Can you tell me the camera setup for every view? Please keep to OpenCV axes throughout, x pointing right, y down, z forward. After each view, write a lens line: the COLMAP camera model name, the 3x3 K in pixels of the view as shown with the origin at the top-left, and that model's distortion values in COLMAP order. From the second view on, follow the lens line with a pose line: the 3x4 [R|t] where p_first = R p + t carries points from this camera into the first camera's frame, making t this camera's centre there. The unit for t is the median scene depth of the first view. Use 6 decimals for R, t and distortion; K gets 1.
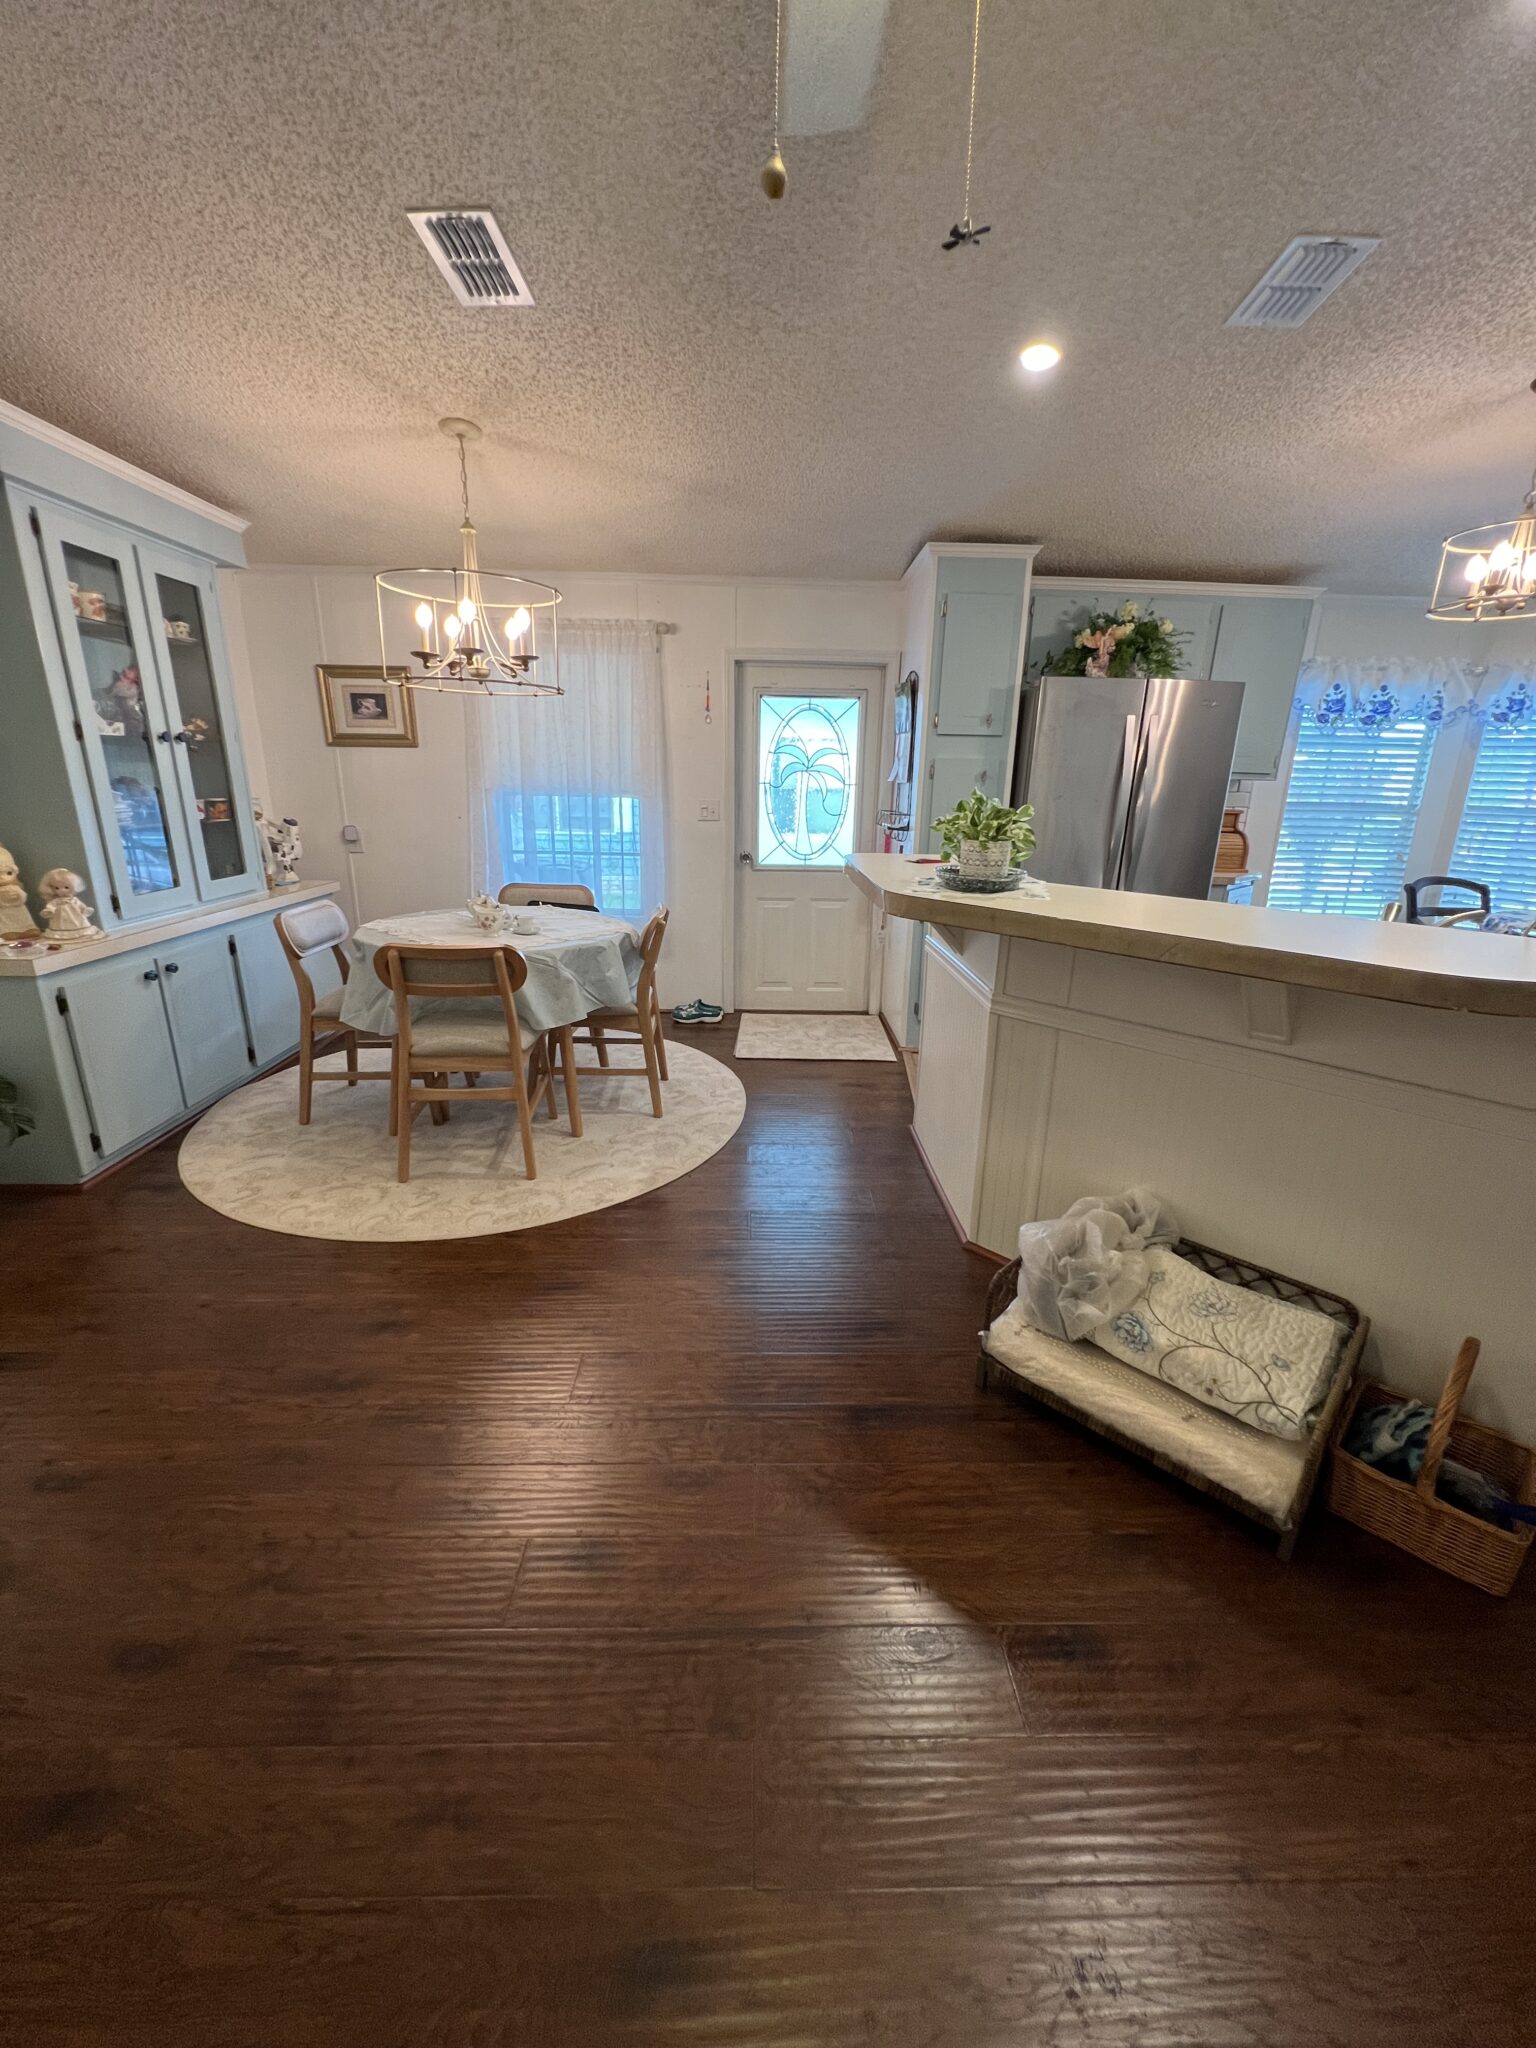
lens RADIAL K [[819.9, 0, 771.5], [0, 819.9, 1020.5], [0, 0, 1]] dist [-0.003687, 0.001179]
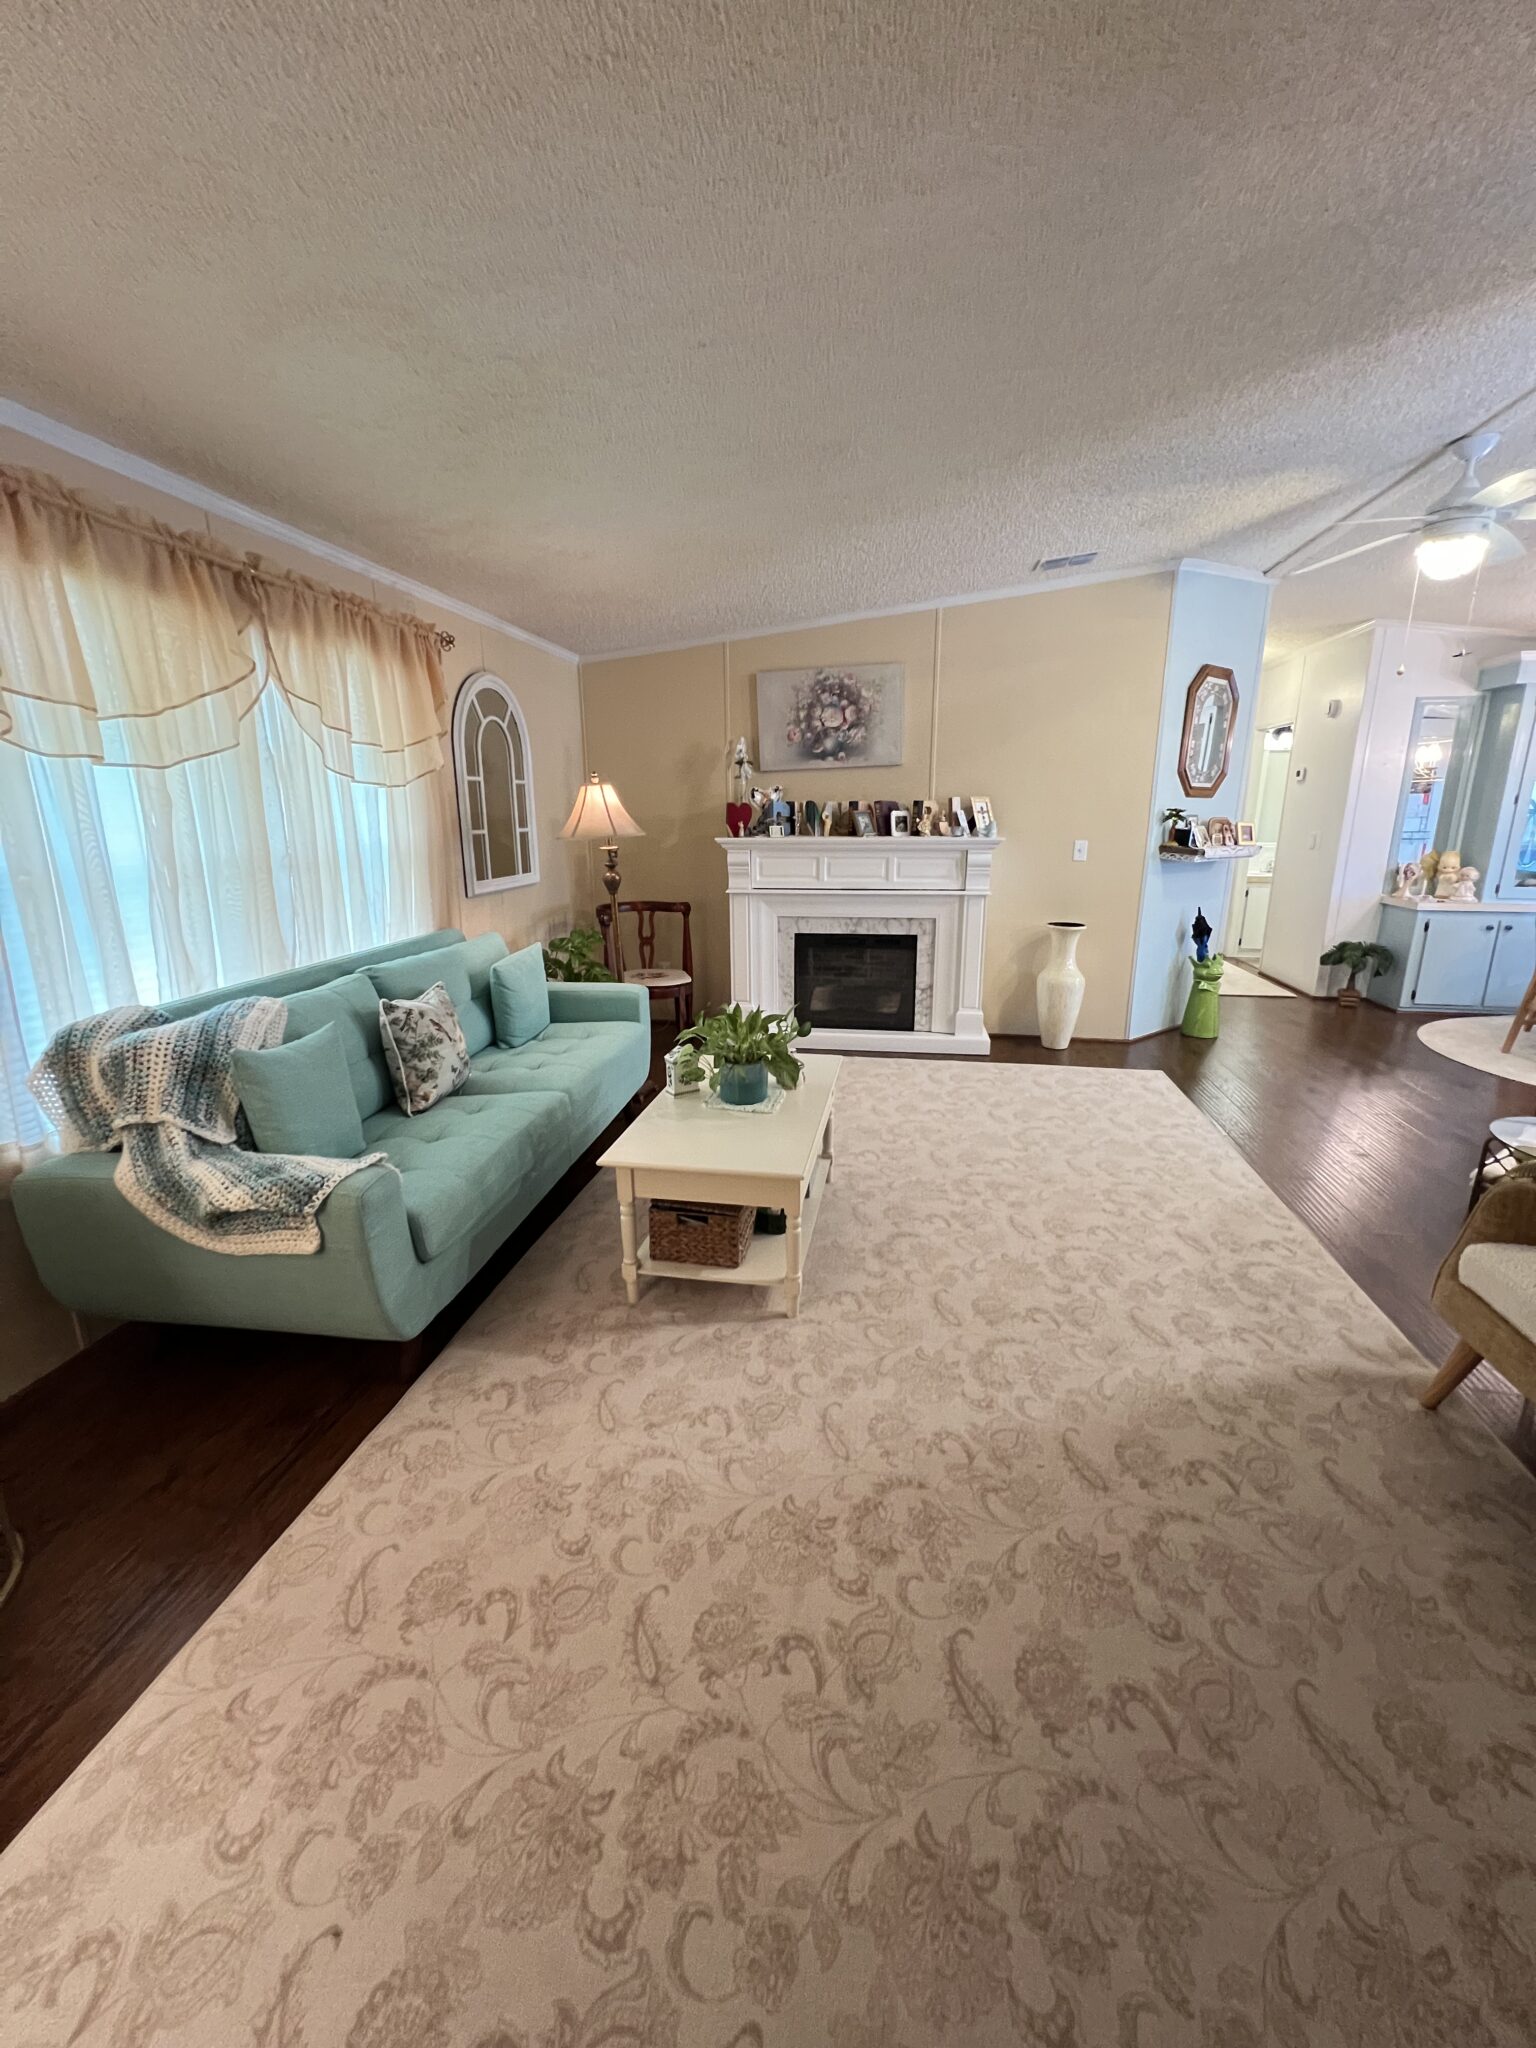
lens RADIAL K [[819.9, 0, 771.9], [0, 819.9, 1015.2], [0, 0, 1]] dist [-0.003687, 0.001179]
pose [[-0.194214, 0.220248, -0.955914, 1.328213], [-0.286262, 0.919329, 0.269978, 0.090574], [0.938262, 0.326075, -0.115498, -0.249031]]
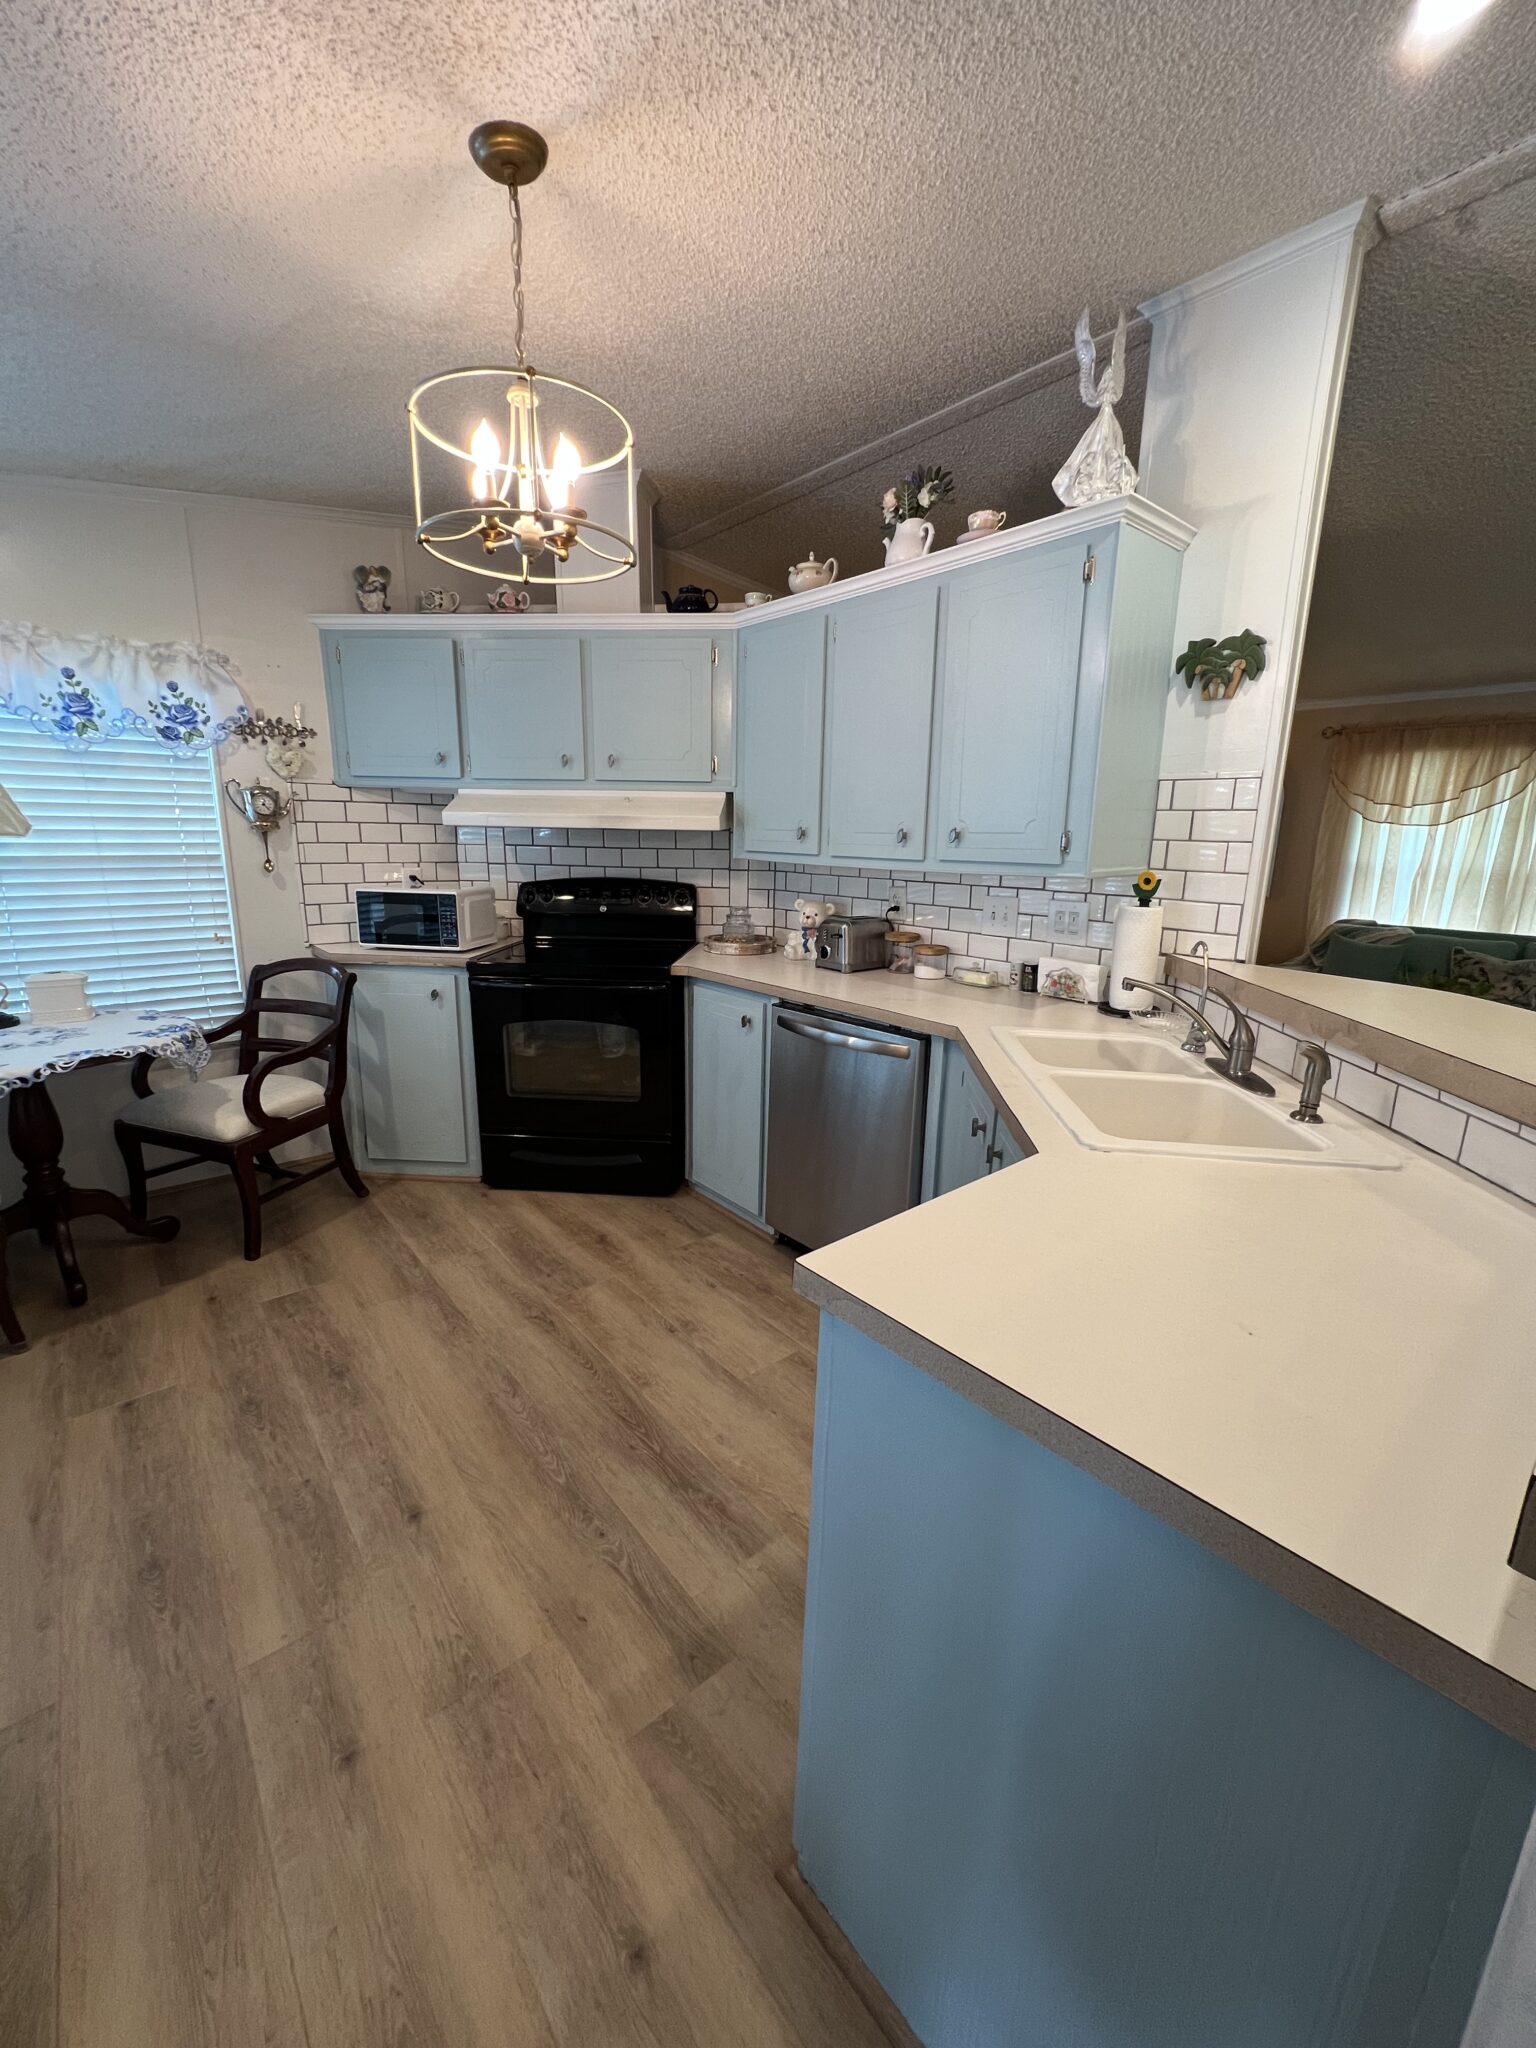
lens RADIAL K [[820.7, 0, 774.7], [0, 820.7, 1023.2], [0, 0, 1]] dist [-0.001514, 0.000235]
pose [[-0.624934, -0.209812, 0.751955, 0.219664], [0.195951, 0.890216, 0.411240, -0.342125], [-0.755686, 0.404344, -0.515213, 1.096453]]
